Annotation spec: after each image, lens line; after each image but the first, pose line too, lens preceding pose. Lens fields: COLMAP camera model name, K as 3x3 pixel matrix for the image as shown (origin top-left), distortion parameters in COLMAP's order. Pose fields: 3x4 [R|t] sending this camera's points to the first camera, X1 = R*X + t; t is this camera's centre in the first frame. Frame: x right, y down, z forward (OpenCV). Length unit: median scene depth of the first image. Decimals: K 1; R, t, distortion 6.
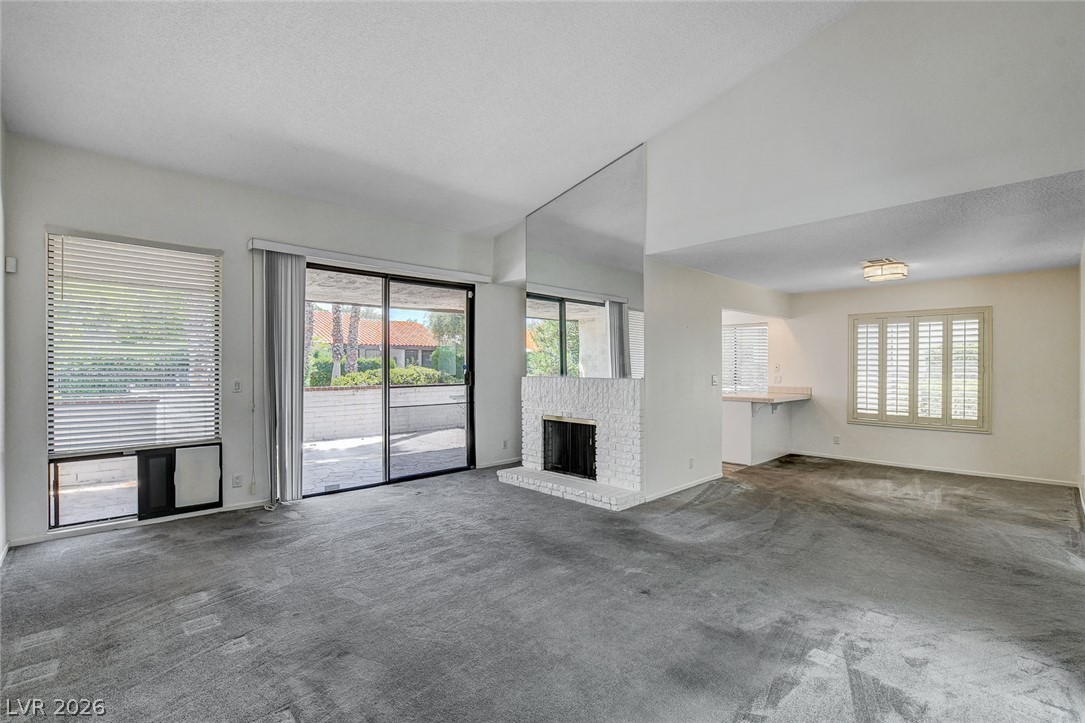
lens RADIAL K [[491.9, 0, 542.5], [0, 491.9, 361.5], [0, 0, 1]] dist [-0.016289, -0.000169]
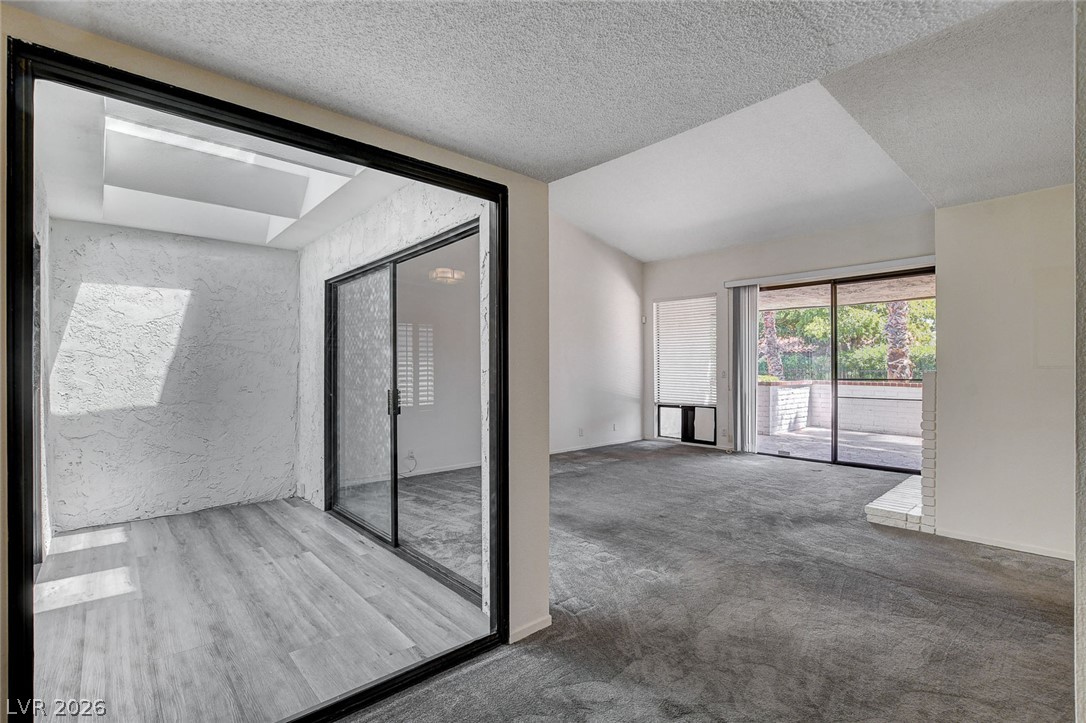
lens RADIAL K [[496.2, 0, 541.0], [0, 496.2, 363.9], [0, 0, 1]] dist [-0.016813, 0.000312]
pose [[-0.020222, -0.006188, -0.999776, 1.053478], [0.012511, 0.999901, -0.006442, 0.020354], [0.999717, -0.012638, -0.020143, 0.436092]]
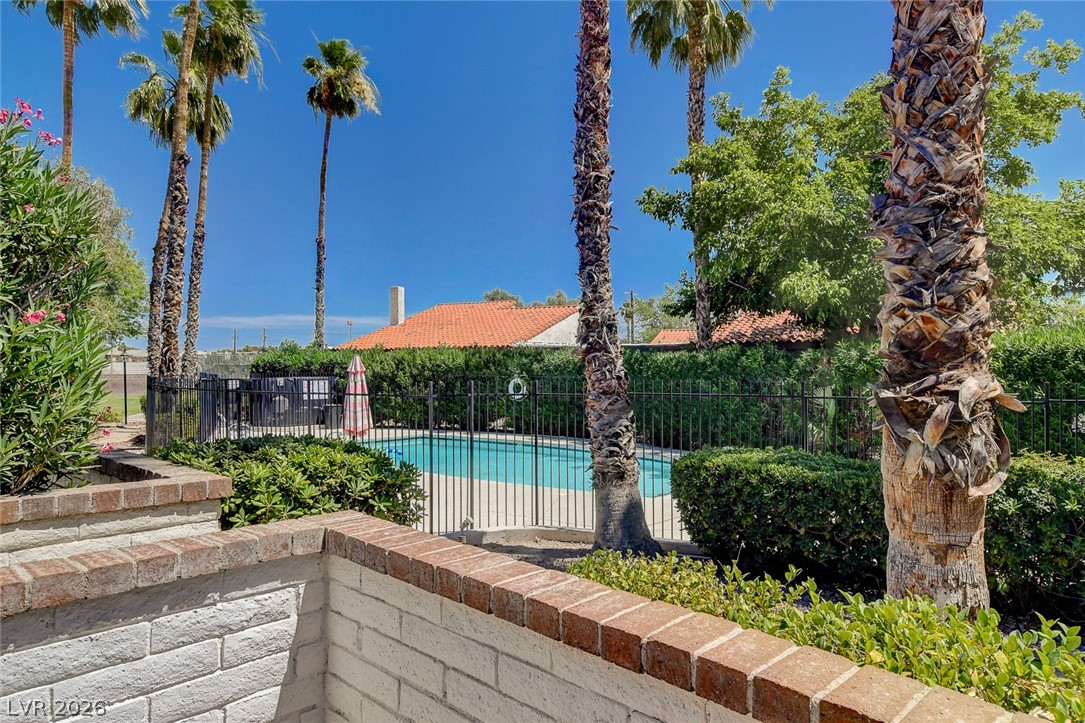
lens RADIAL K [[687.7, 0, 581.0], [0, 687.7, 362.9], [0, 0, 1]] dist [0.025255, -0.002574]
pose [[0.068923, -0.001469, -0.997621, -0.942065], [0.011482, 0.999934, -0.000679, -0.011133], [0.997556, -0.011408, 0.068935, 1.887661]]
